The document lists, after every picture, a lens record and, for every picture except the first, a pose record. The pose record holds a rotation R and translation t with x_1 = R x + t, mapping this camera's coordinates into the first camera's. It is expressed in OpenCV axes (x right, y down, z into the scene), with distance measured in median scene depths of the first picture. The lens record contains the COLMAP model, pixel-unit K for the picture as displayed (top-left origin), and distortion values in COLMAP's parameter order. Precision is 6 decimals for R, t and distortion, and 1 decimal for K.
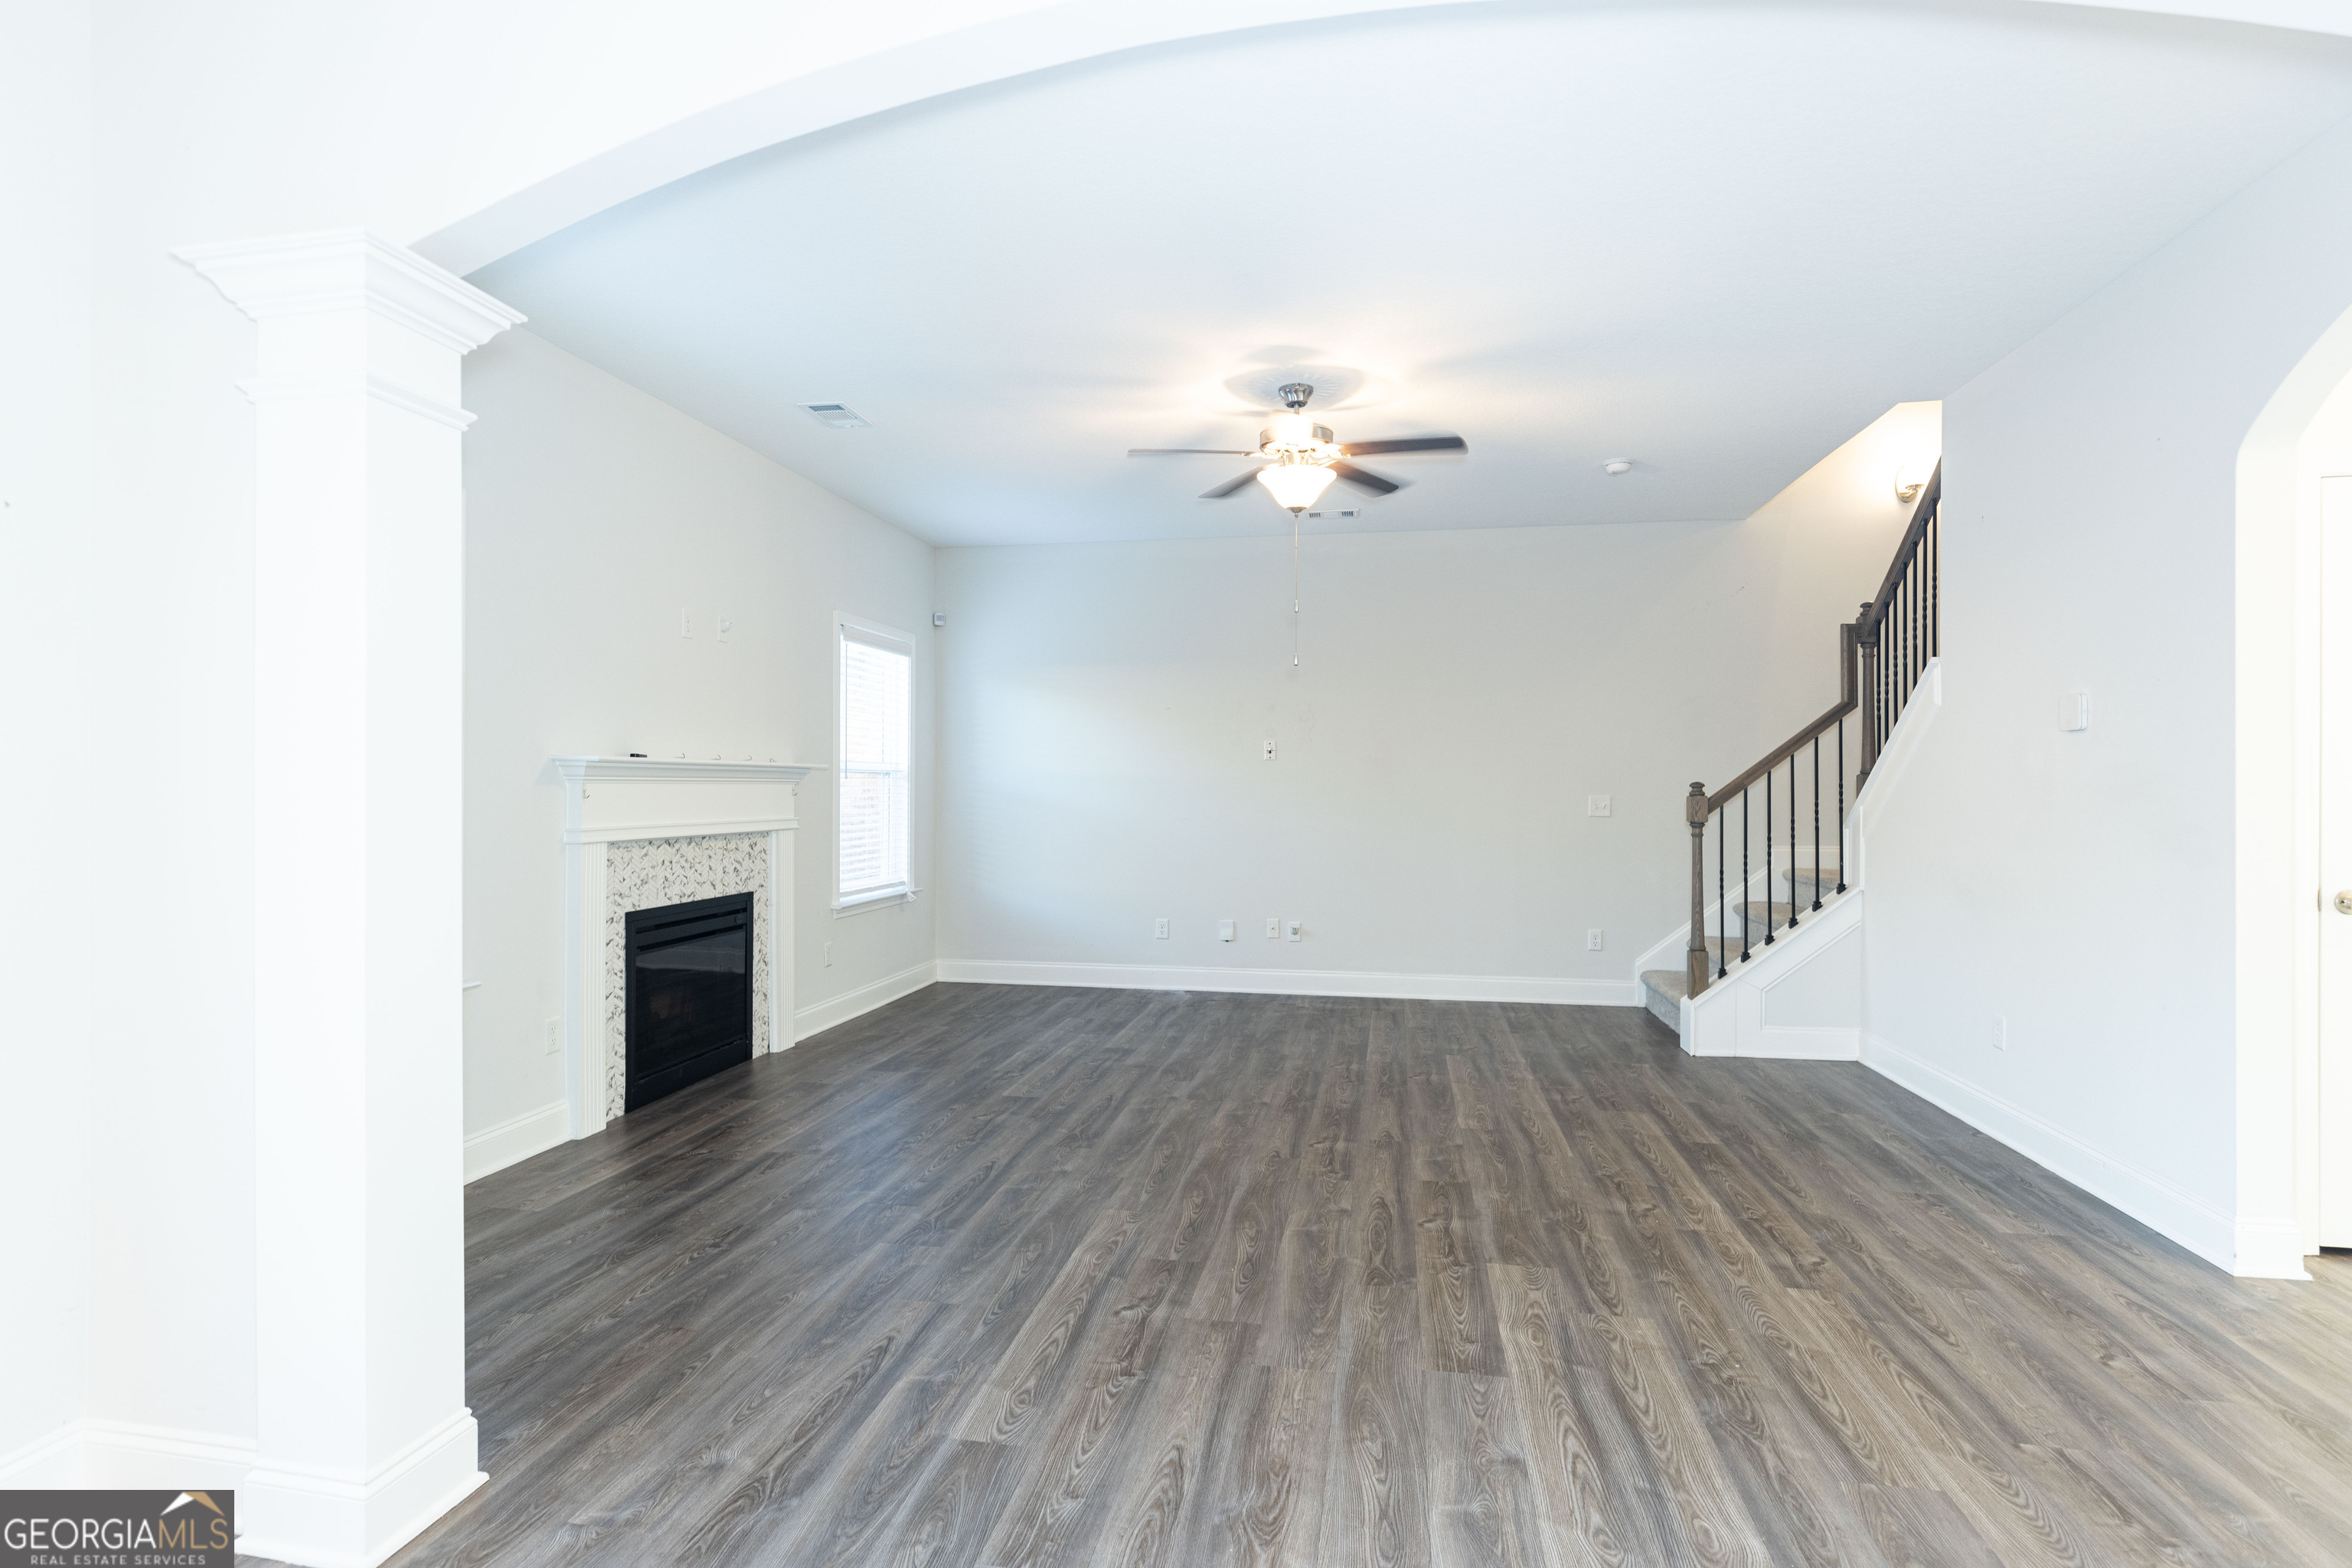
lens RADIAL K [[1164.5, 0, 1176.0], [0, 1164.5, 784.0], [0, 0, 1]] dist [0.000231, -0.000176]
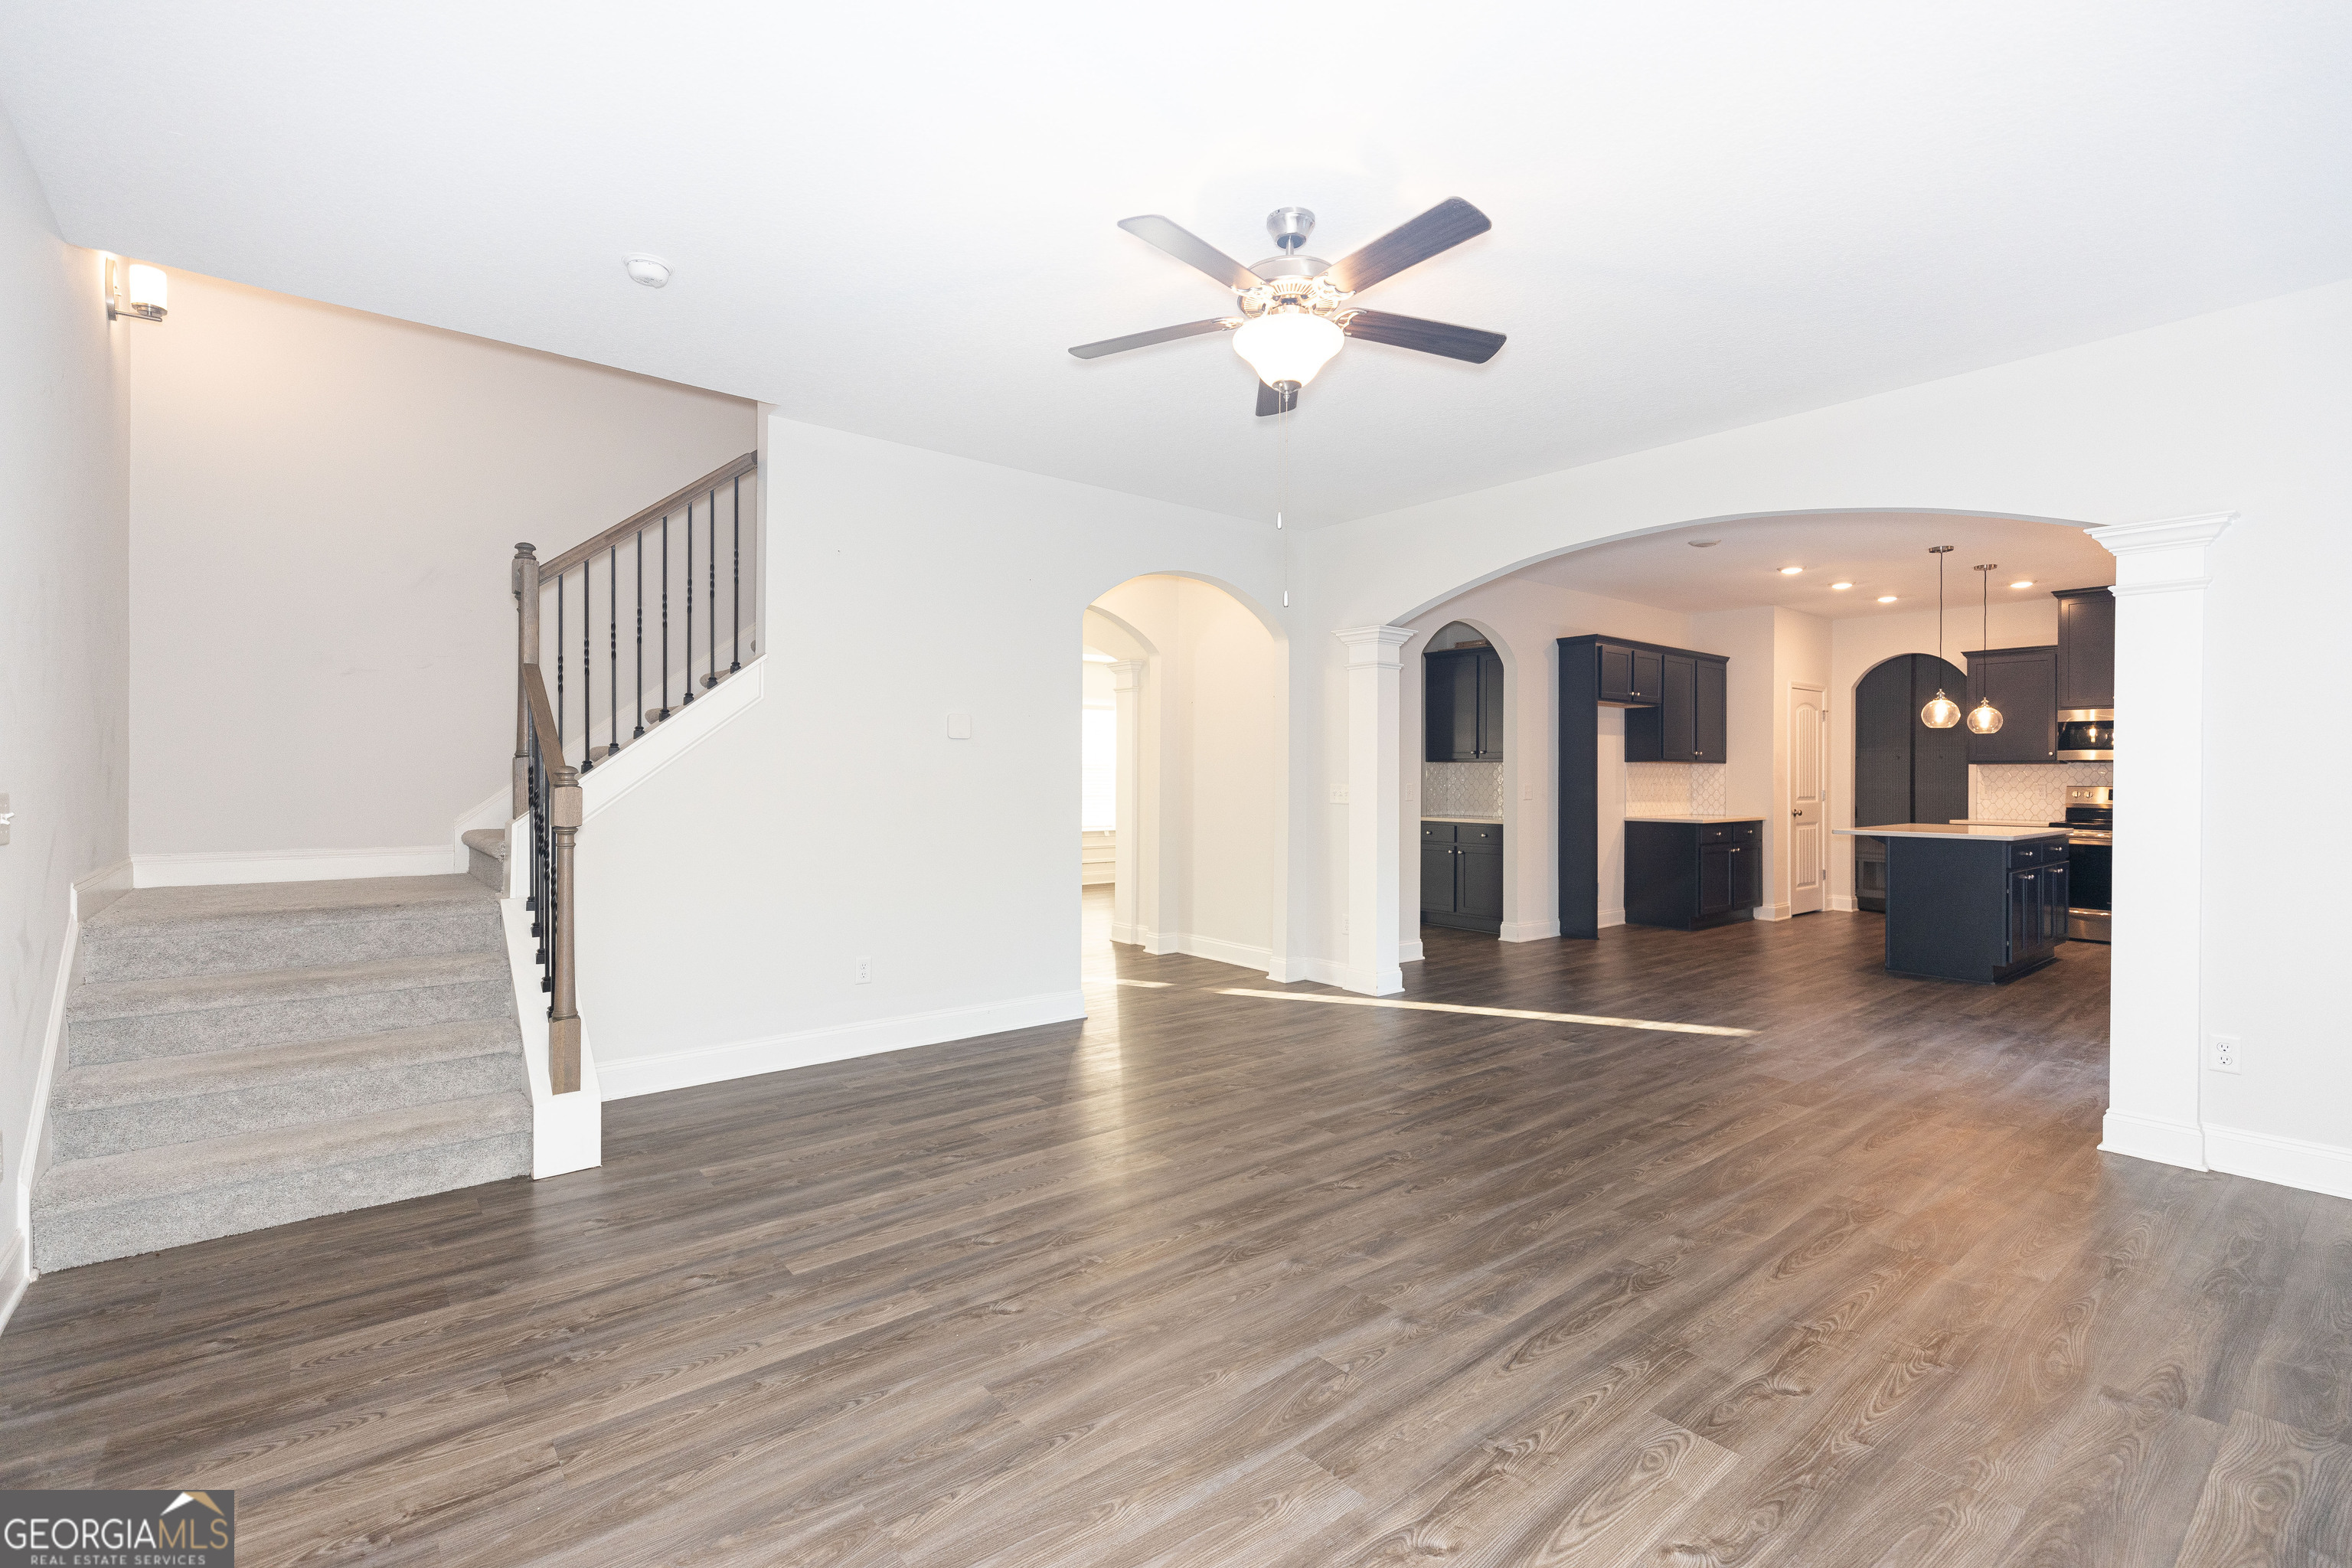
lens RADIAL K [[1044.6, 0, 1162.3], [0, 1044.6, 784.5], [0, 0, 1]] dist [0.002430, -0.000746]
pose [[-0.756438, -0.008241, 0.654013, -0.255083], [-0.007649, 0.999964, 0.003754, 0.004368], [-0.654020, -0.002163, -0.756474, 1.524080]]
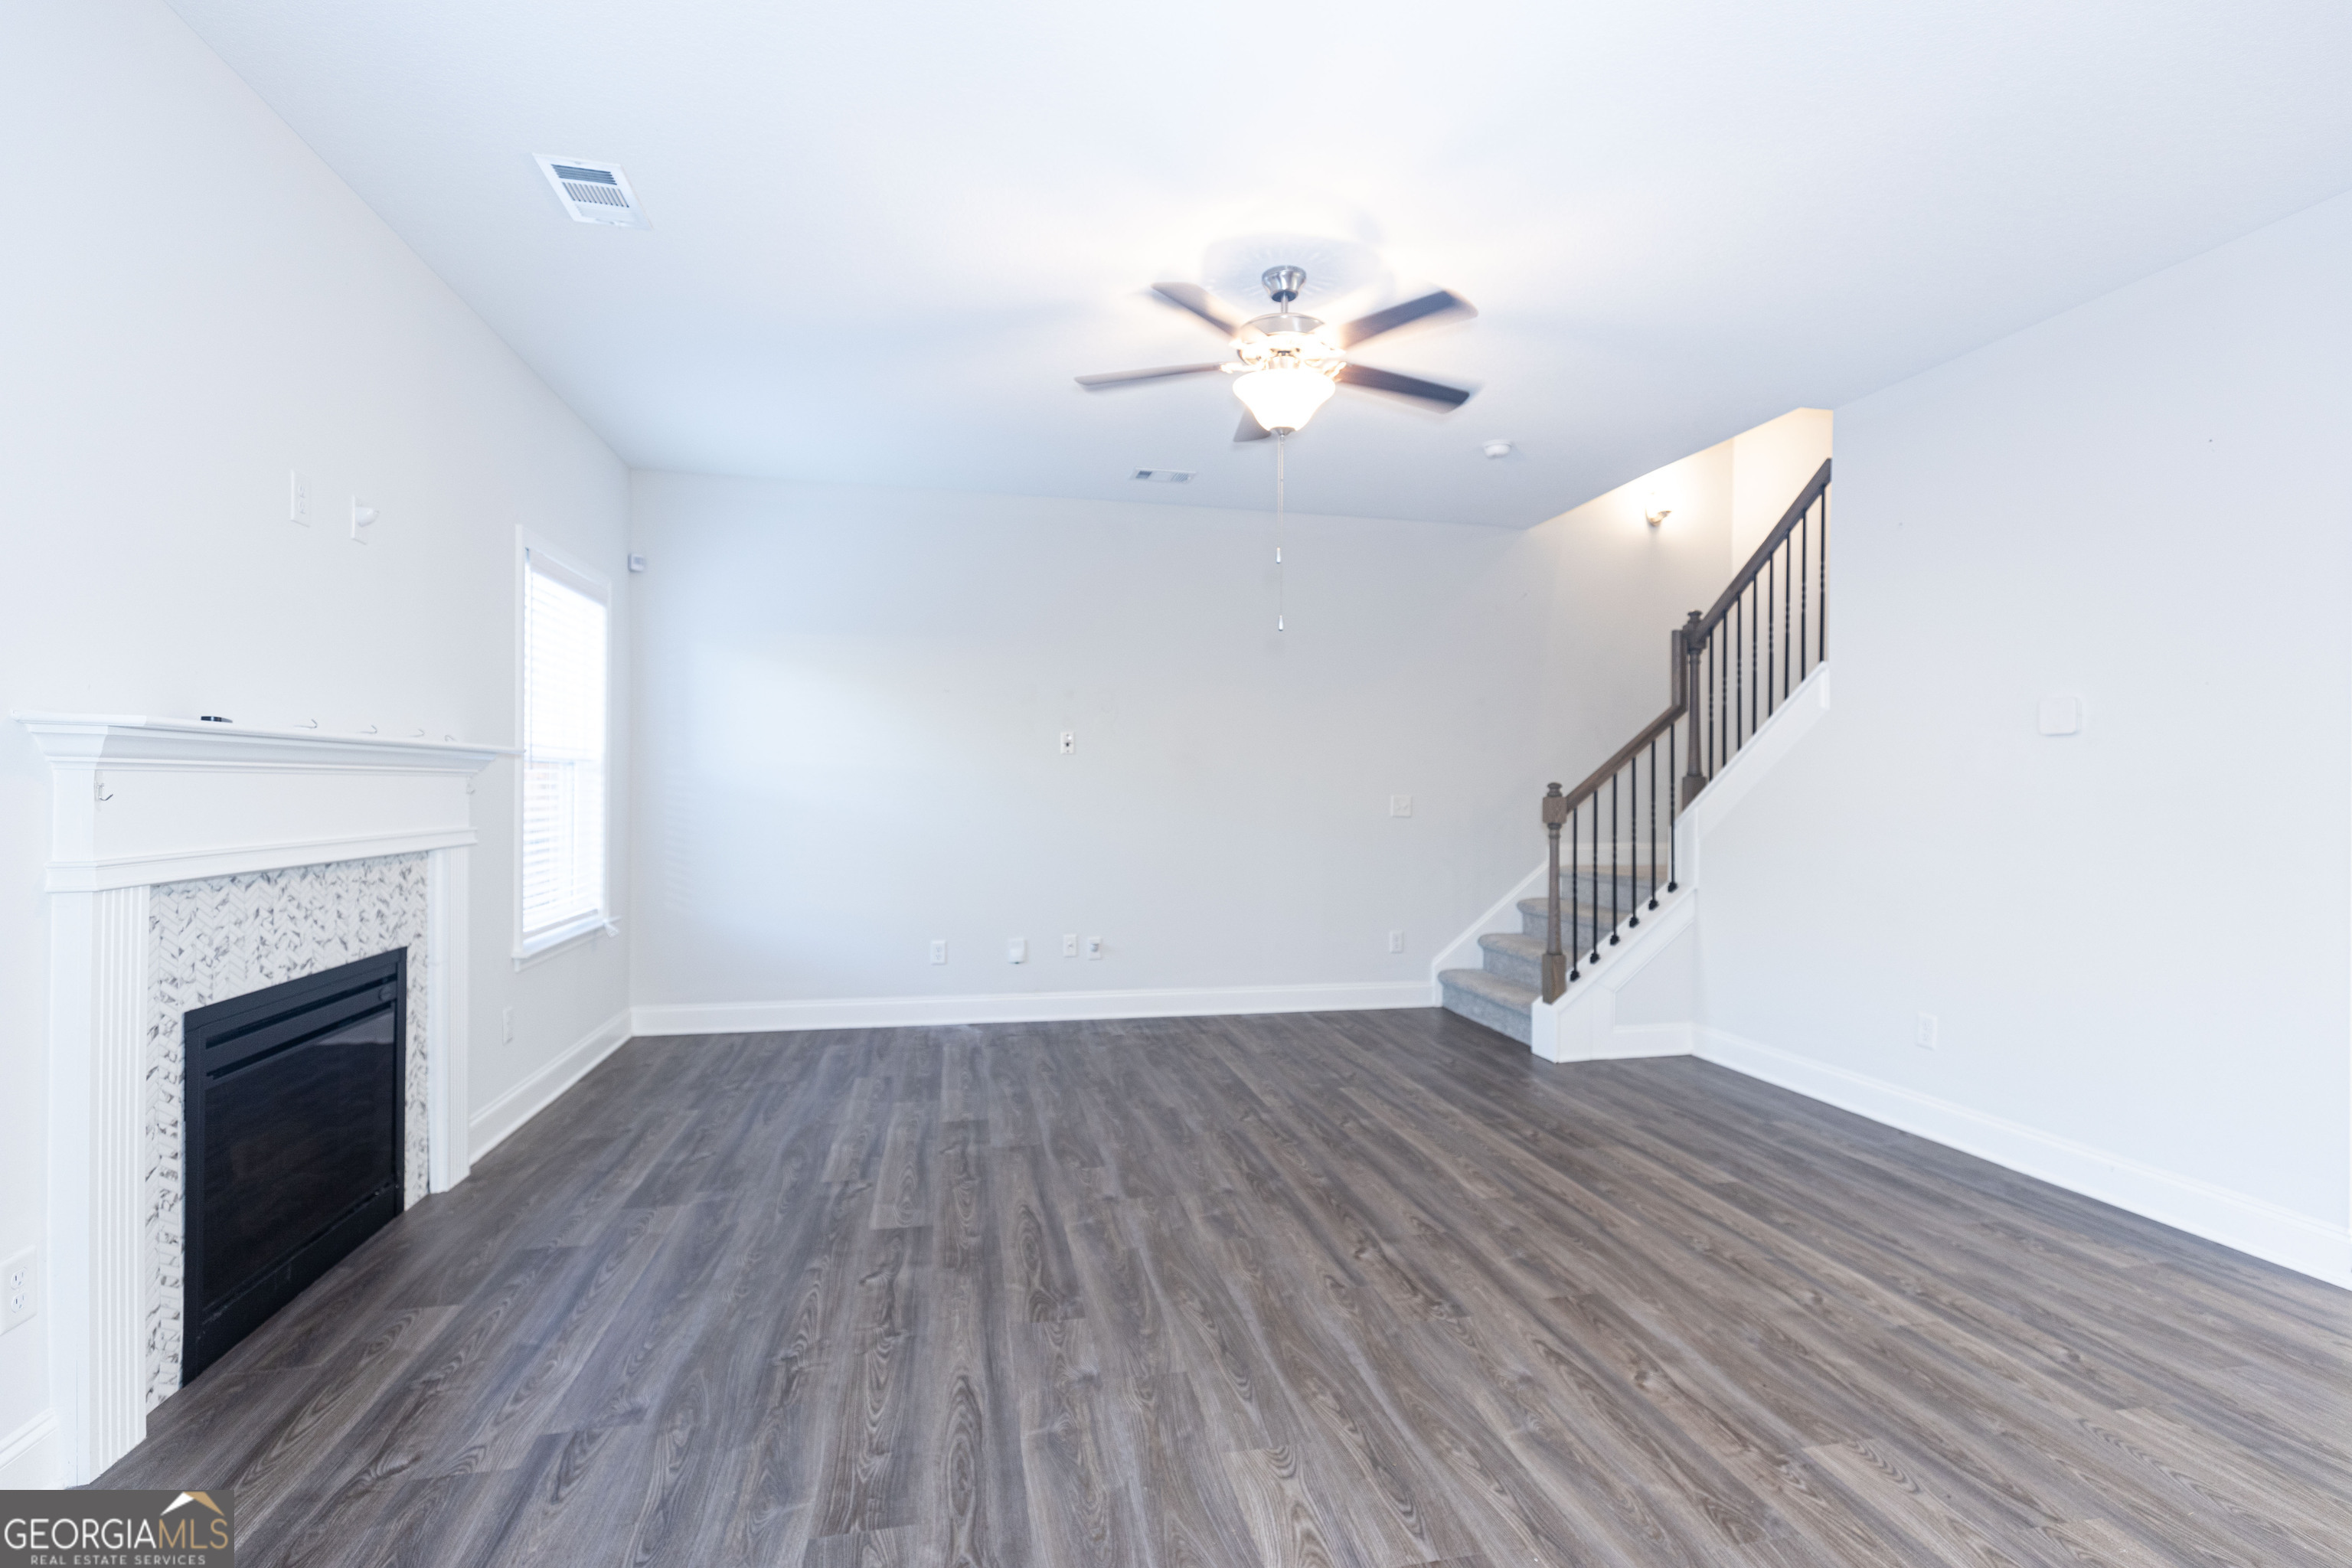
lens RADIAL K [[1057.8, 0, 1176.7], [0, 1057.8, 789.0], [0, 0, 1]] dist [0.003837, -0.000479]
pose [[0.924624, 0.004495, 0.380855, -0.231894], [-0.007213, 0.999958, 0.005709, 0.001088], [-0.380814, -0.008026, 0.924617, 0.367072]]
